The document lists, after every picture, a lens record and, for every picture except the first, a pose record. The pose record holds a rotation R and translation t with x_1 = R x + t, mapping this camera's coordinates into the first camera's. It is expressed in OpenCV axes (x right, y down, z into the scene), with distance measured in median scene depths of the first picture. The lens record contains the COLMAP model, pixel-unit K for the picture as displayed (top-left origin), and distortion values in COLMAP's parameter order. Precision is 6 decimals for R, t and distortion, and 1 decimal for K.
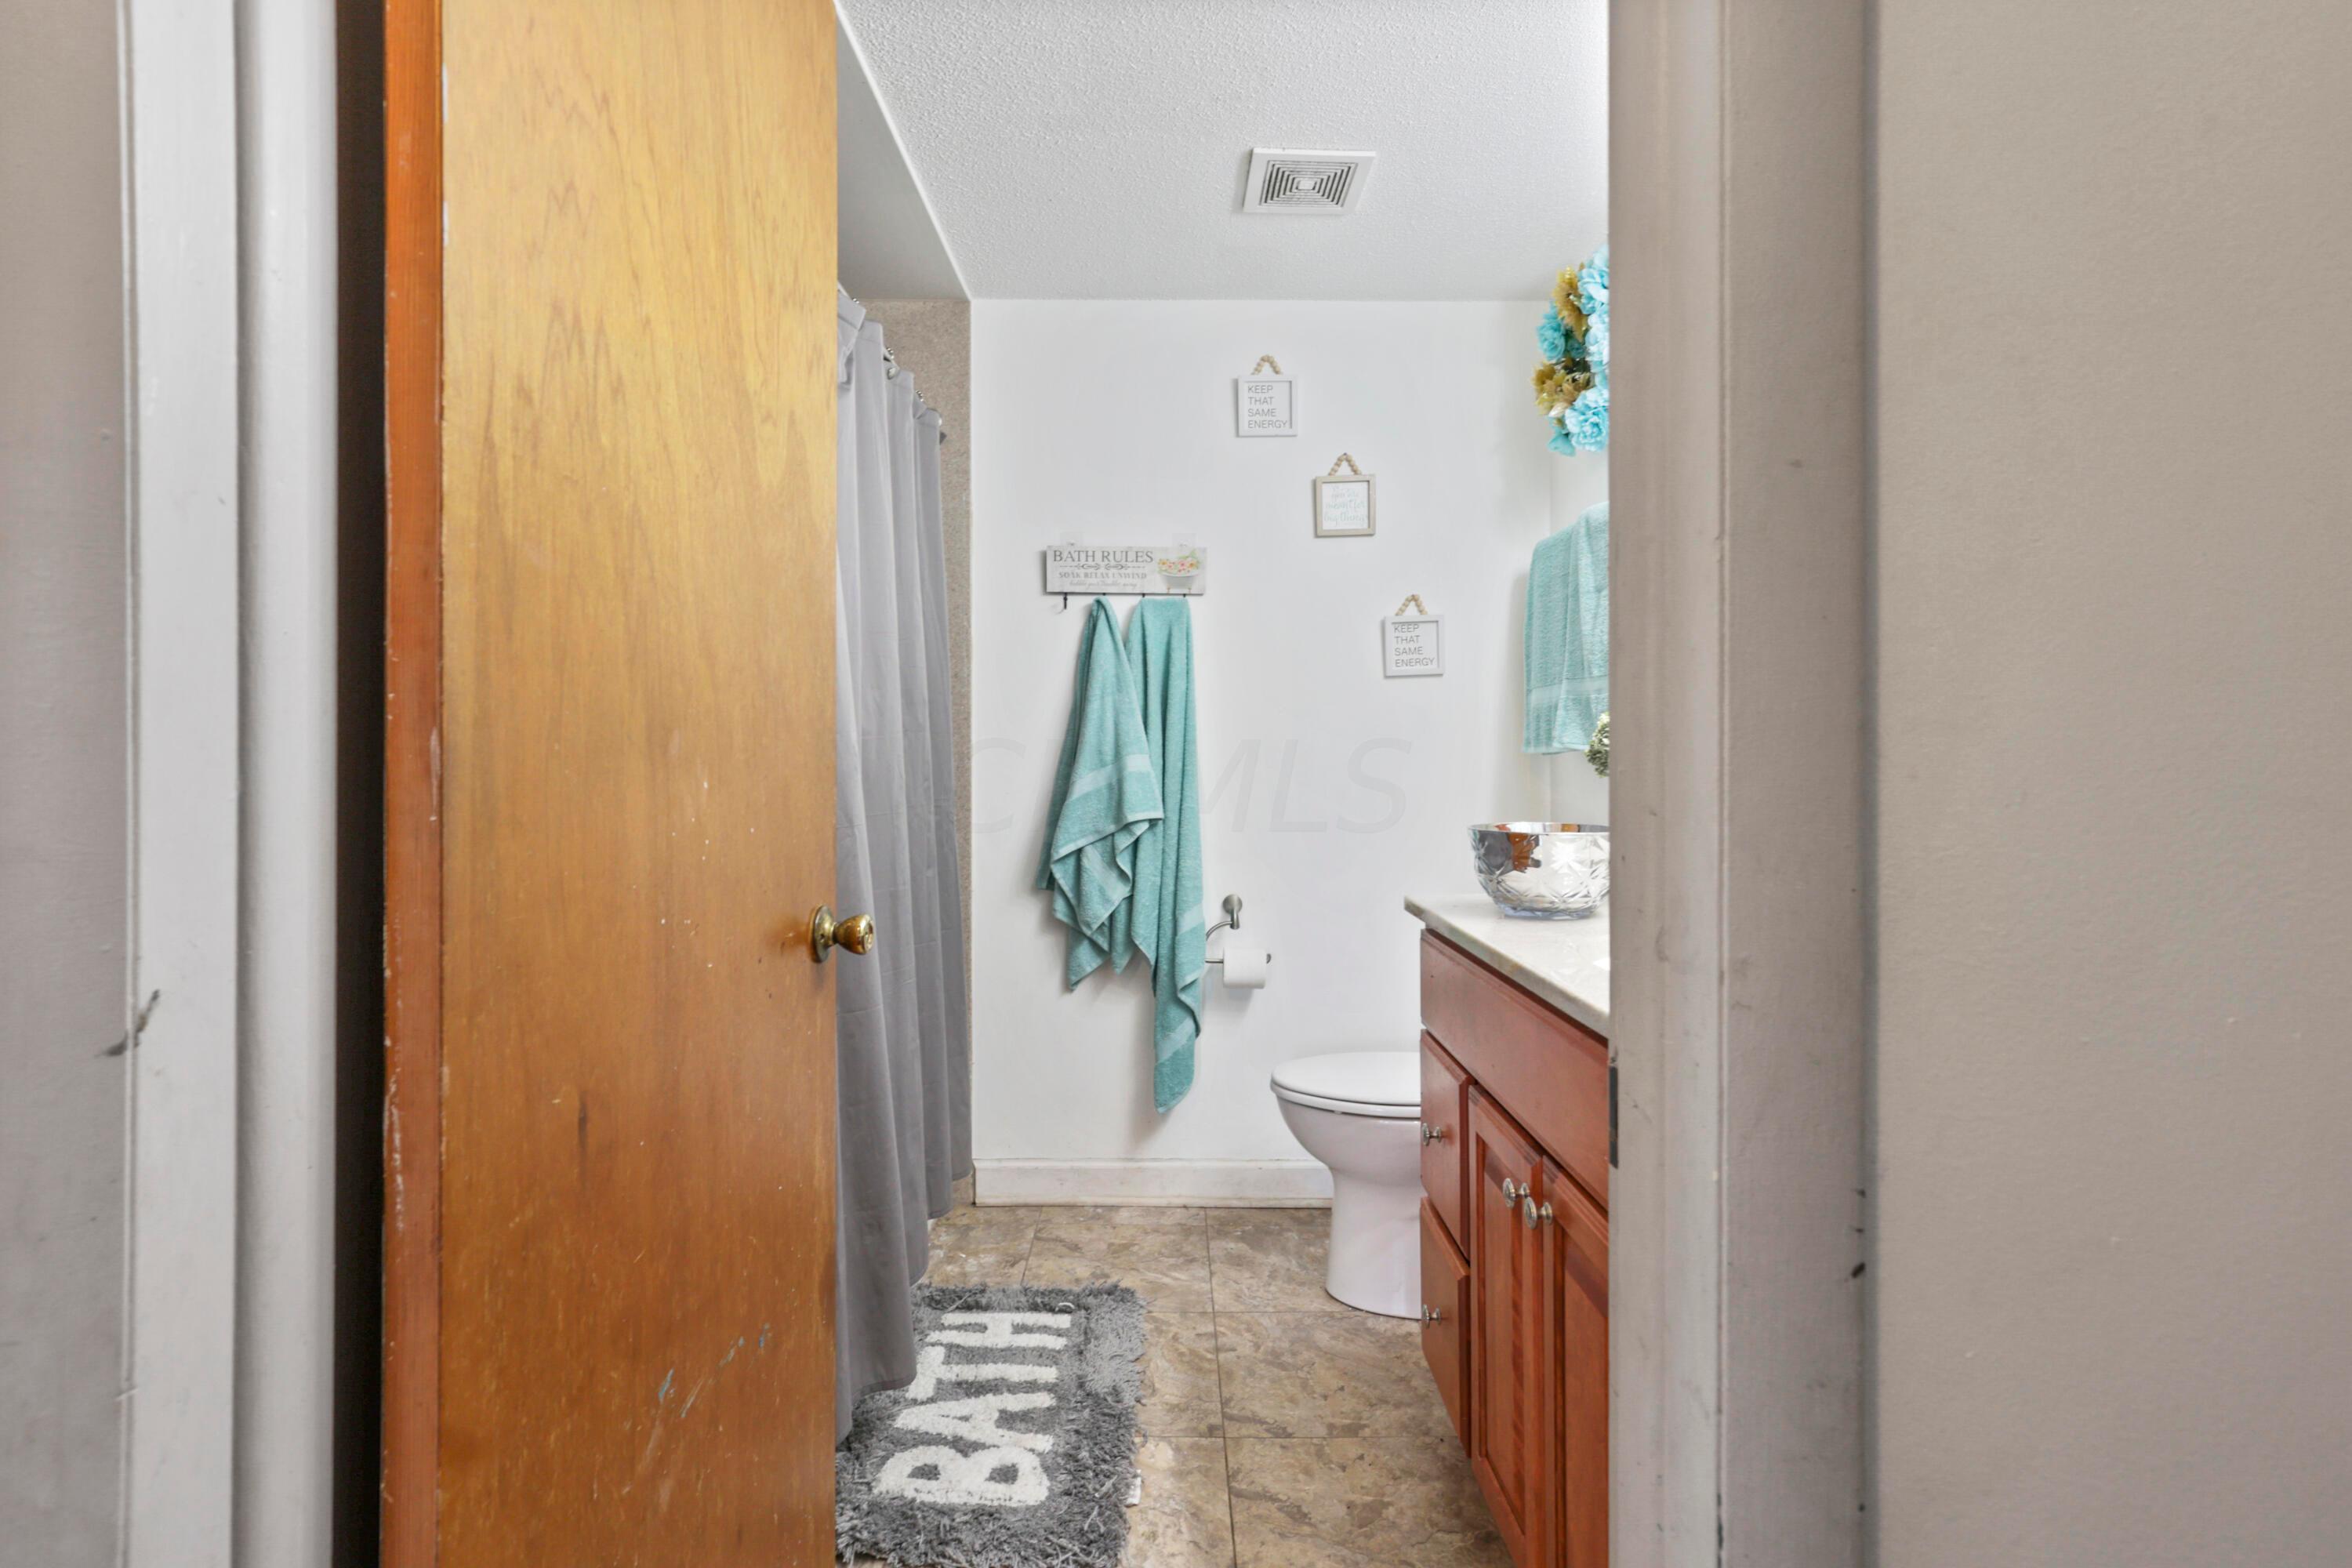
lens RADIAL K [[1083.0, 0, 1176.8], [0, 1083.0, 771.1], [0, 0, 1]] dist [-0.034653, 0.004275]
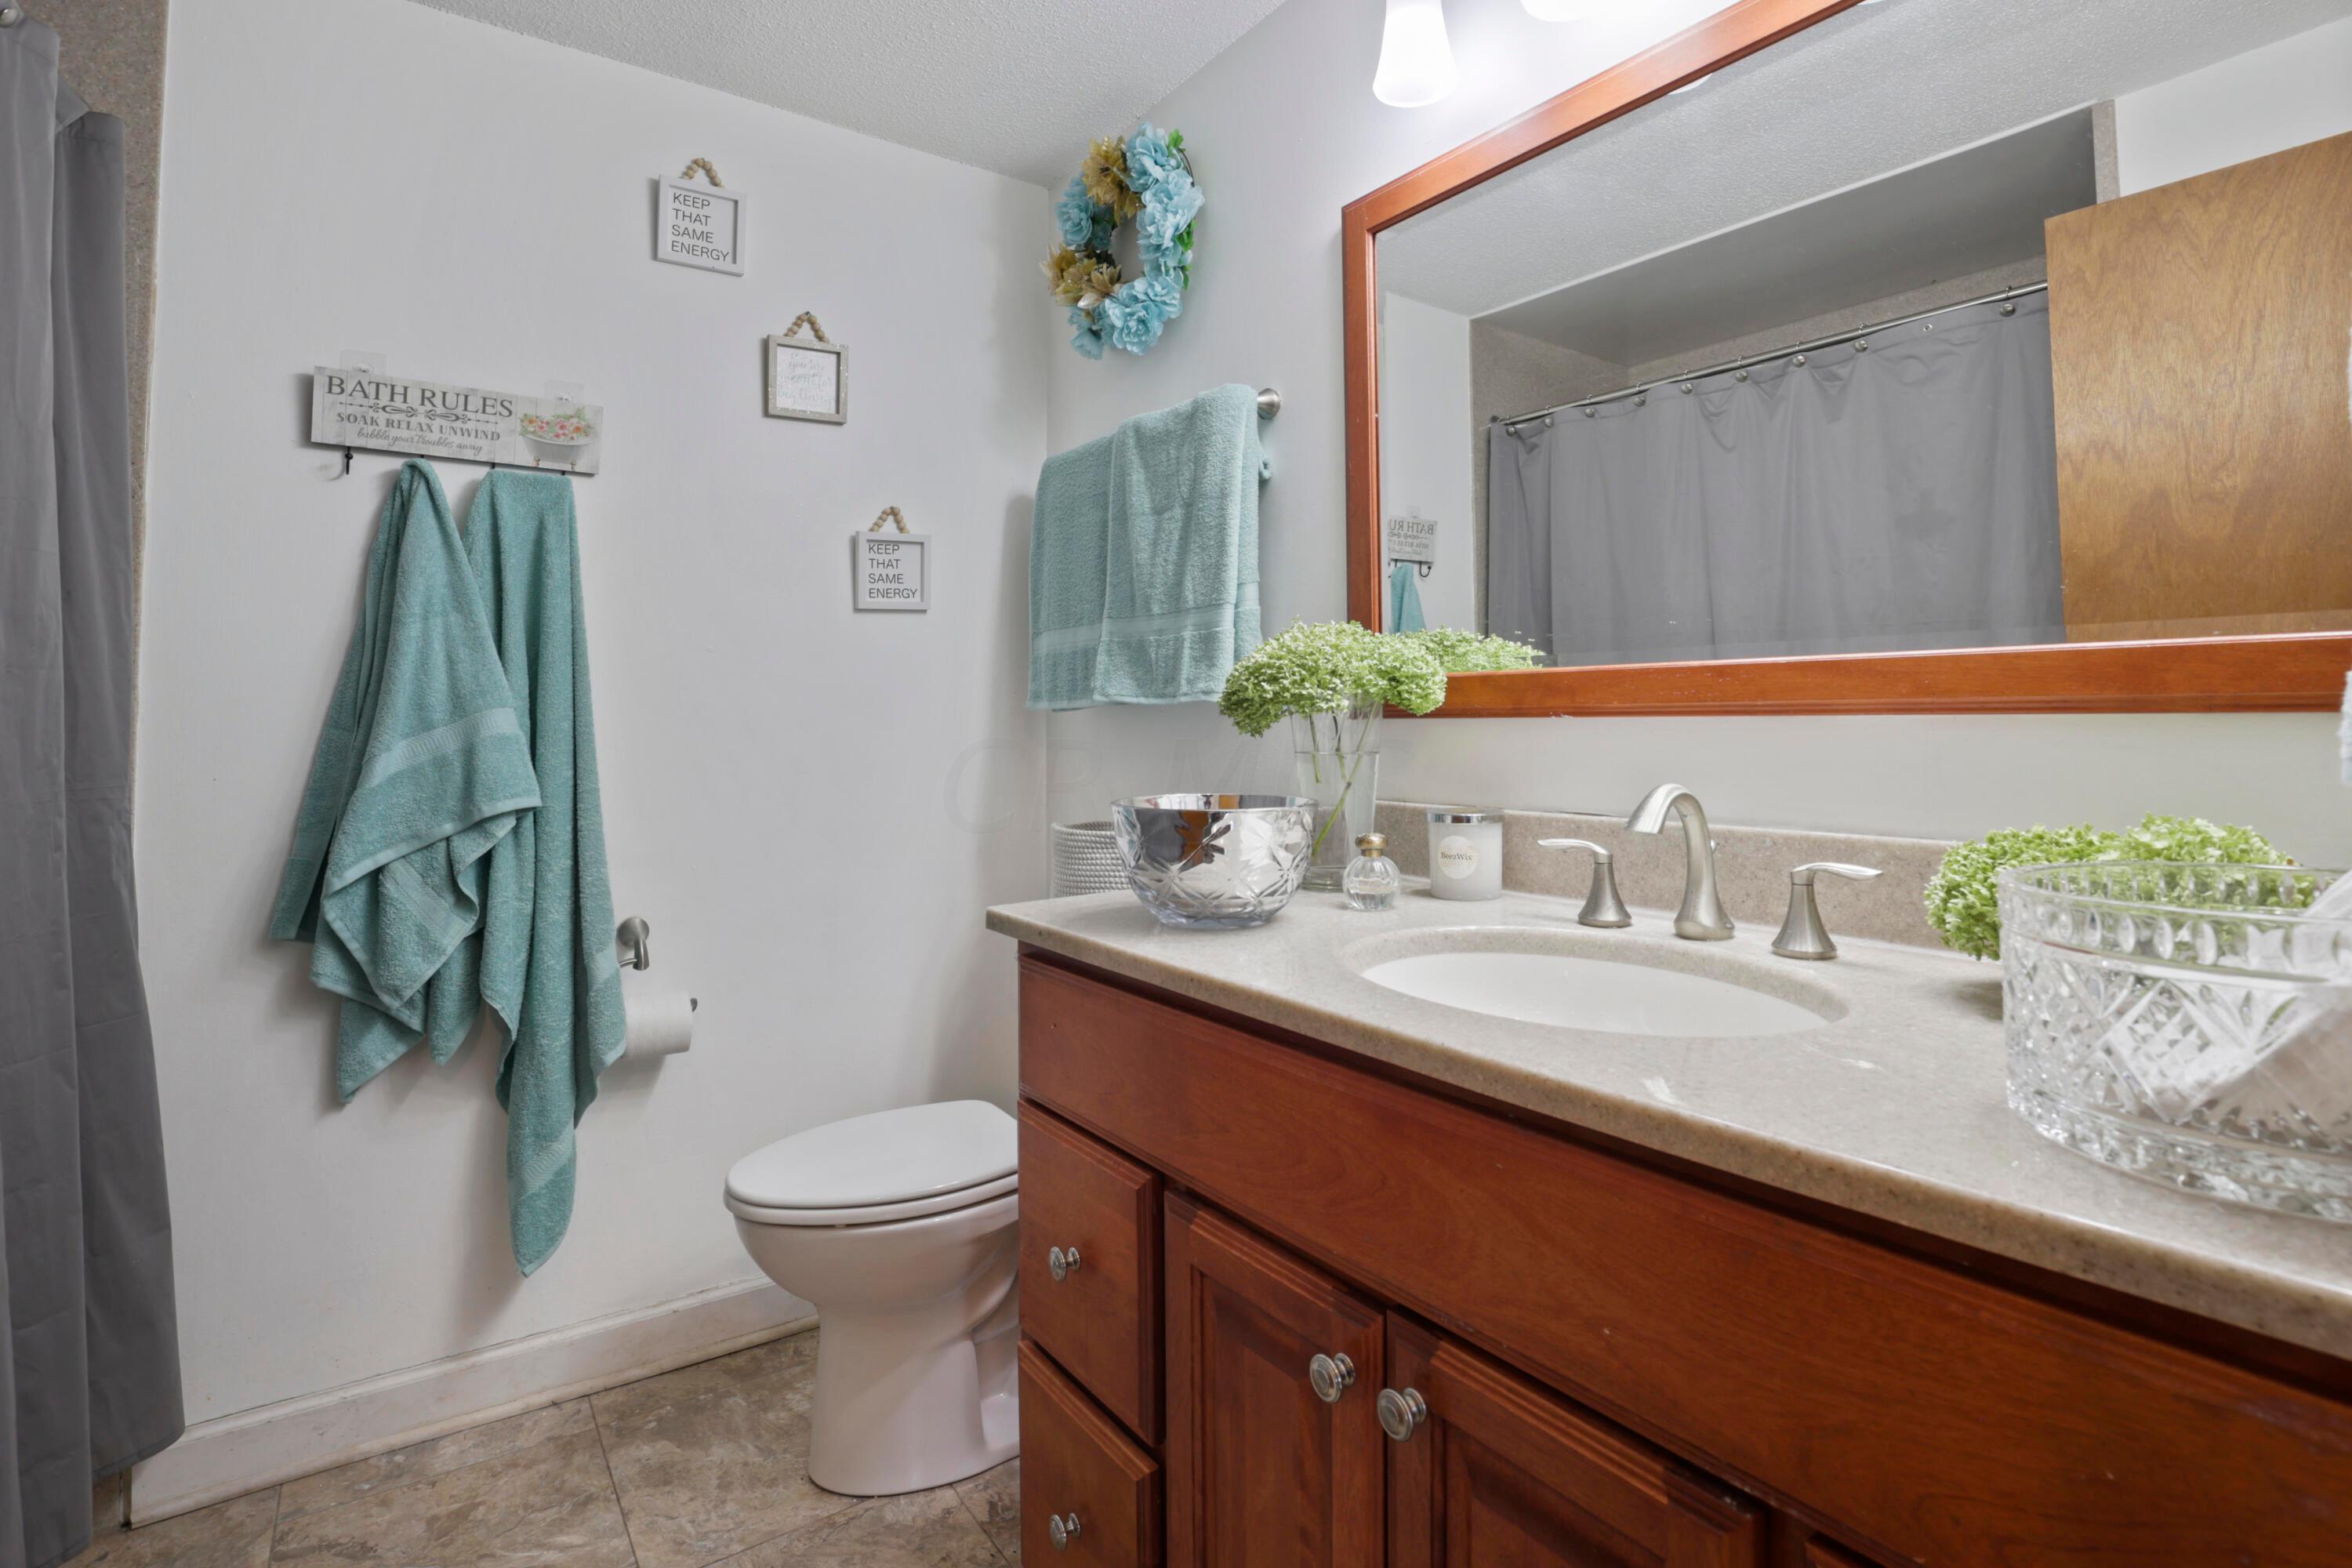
lens RADIAL K [[1083.0, 0, 1142.7], [0, 1083.0, 679.5], [0, 0, 1]] dist [-0.034653, 0.004275]
pose [[0.818589, 0.019214, 0.574058, -0.080286], [0.012551, 0.998603, -0.051321, 0.004142], [-0.574242, 0.049216, 0.817205, 0.264644]]
